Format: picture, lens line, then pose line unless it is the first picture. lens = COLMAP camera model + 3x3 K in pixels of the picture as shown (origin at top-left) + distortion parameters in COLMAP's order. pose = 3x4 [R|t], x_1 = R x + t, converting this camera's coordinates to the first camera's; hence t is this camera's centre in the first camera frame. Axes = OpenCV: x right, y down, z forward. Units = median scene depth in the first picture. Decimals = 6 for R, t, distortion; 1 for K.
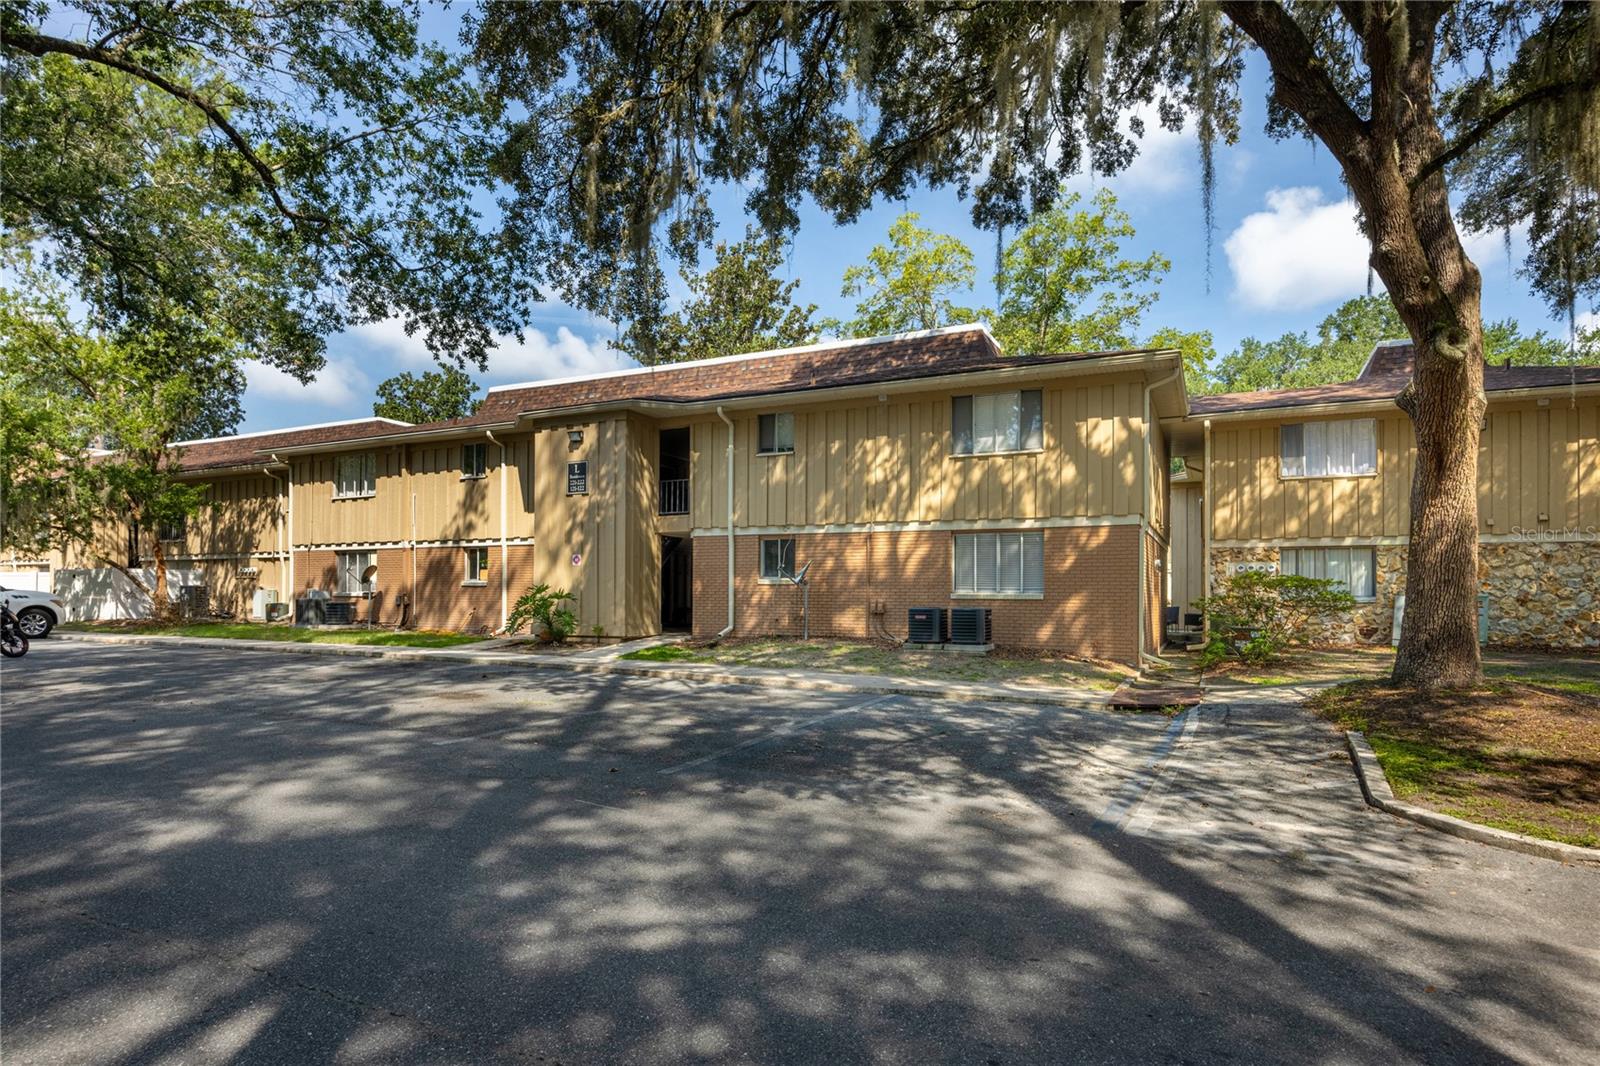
lens RADIAL K [[892.8, 0, 799.8], [0, 892.8, 539.6], [0, 0, 1]] dist [-0.003176, -0.003473]
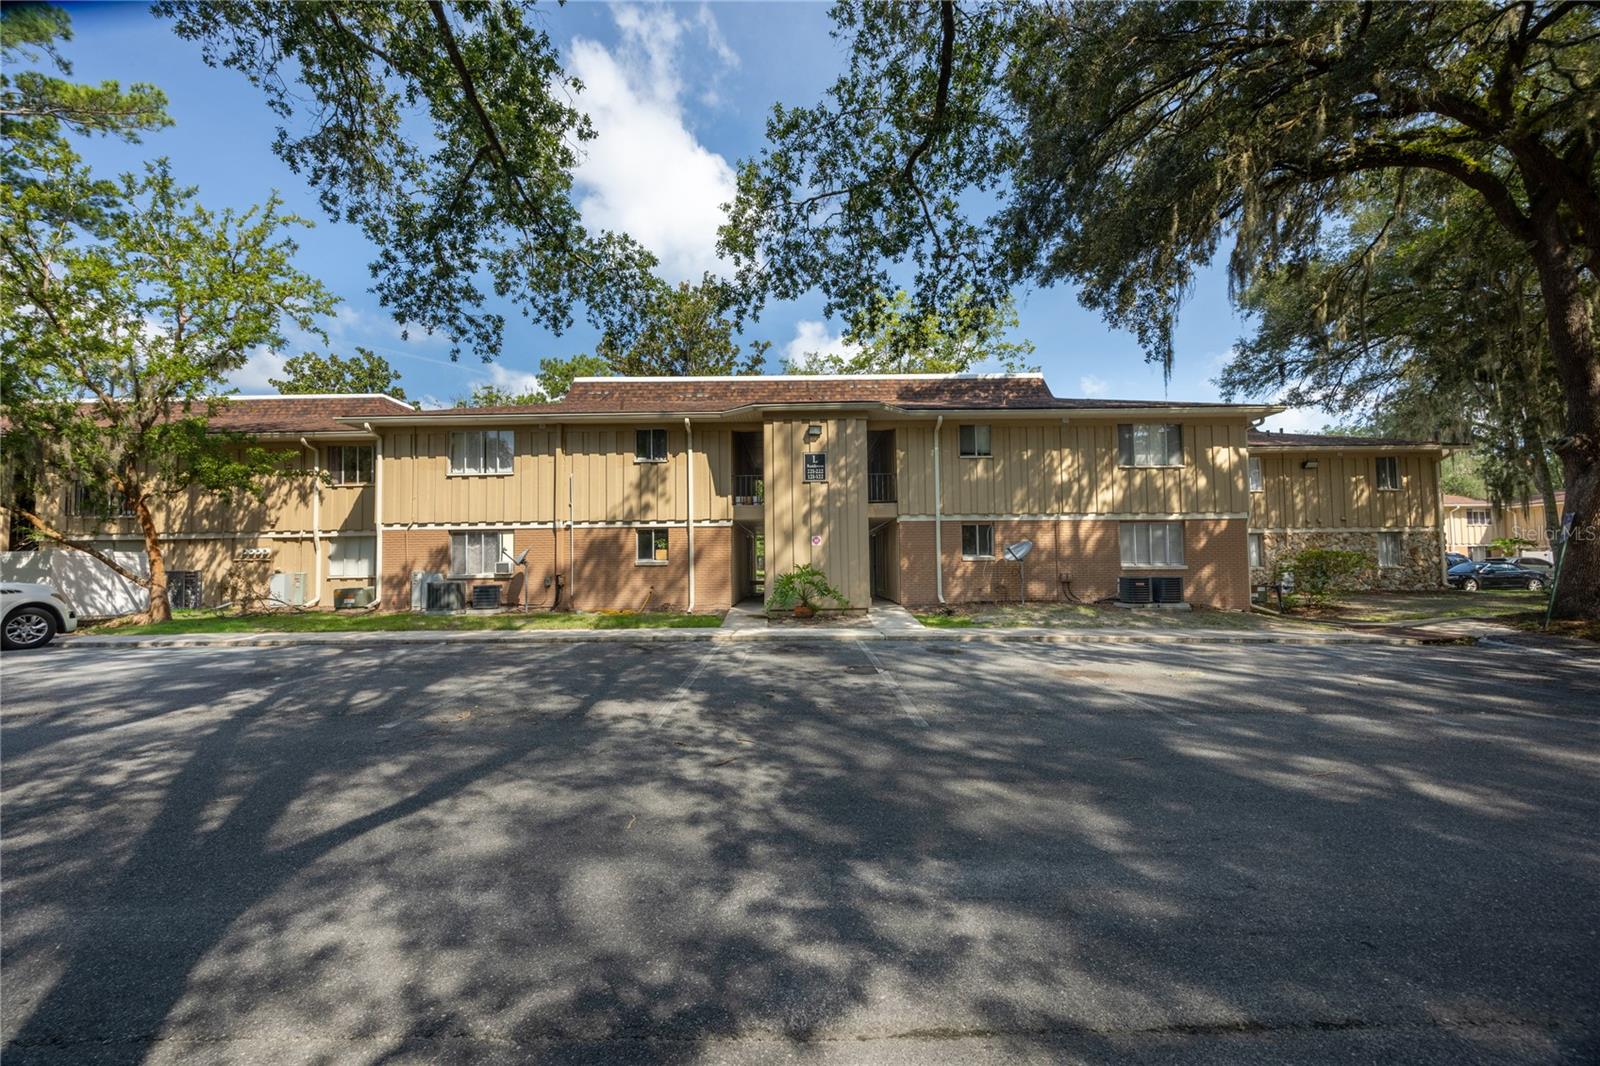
lens RADIAL K [[629.4, 0, 804.1], [0, 629.4, 514.8], [0, 0, 1]] dist [0.007496, 0.000660]
pose [[0.896180, 0.020954, 0.443196, -0.616311], [-0.012407, 0.999677, -0.022177, 0.008379], [-0.443518, 0.014376, 0.896150, 0.301774]]
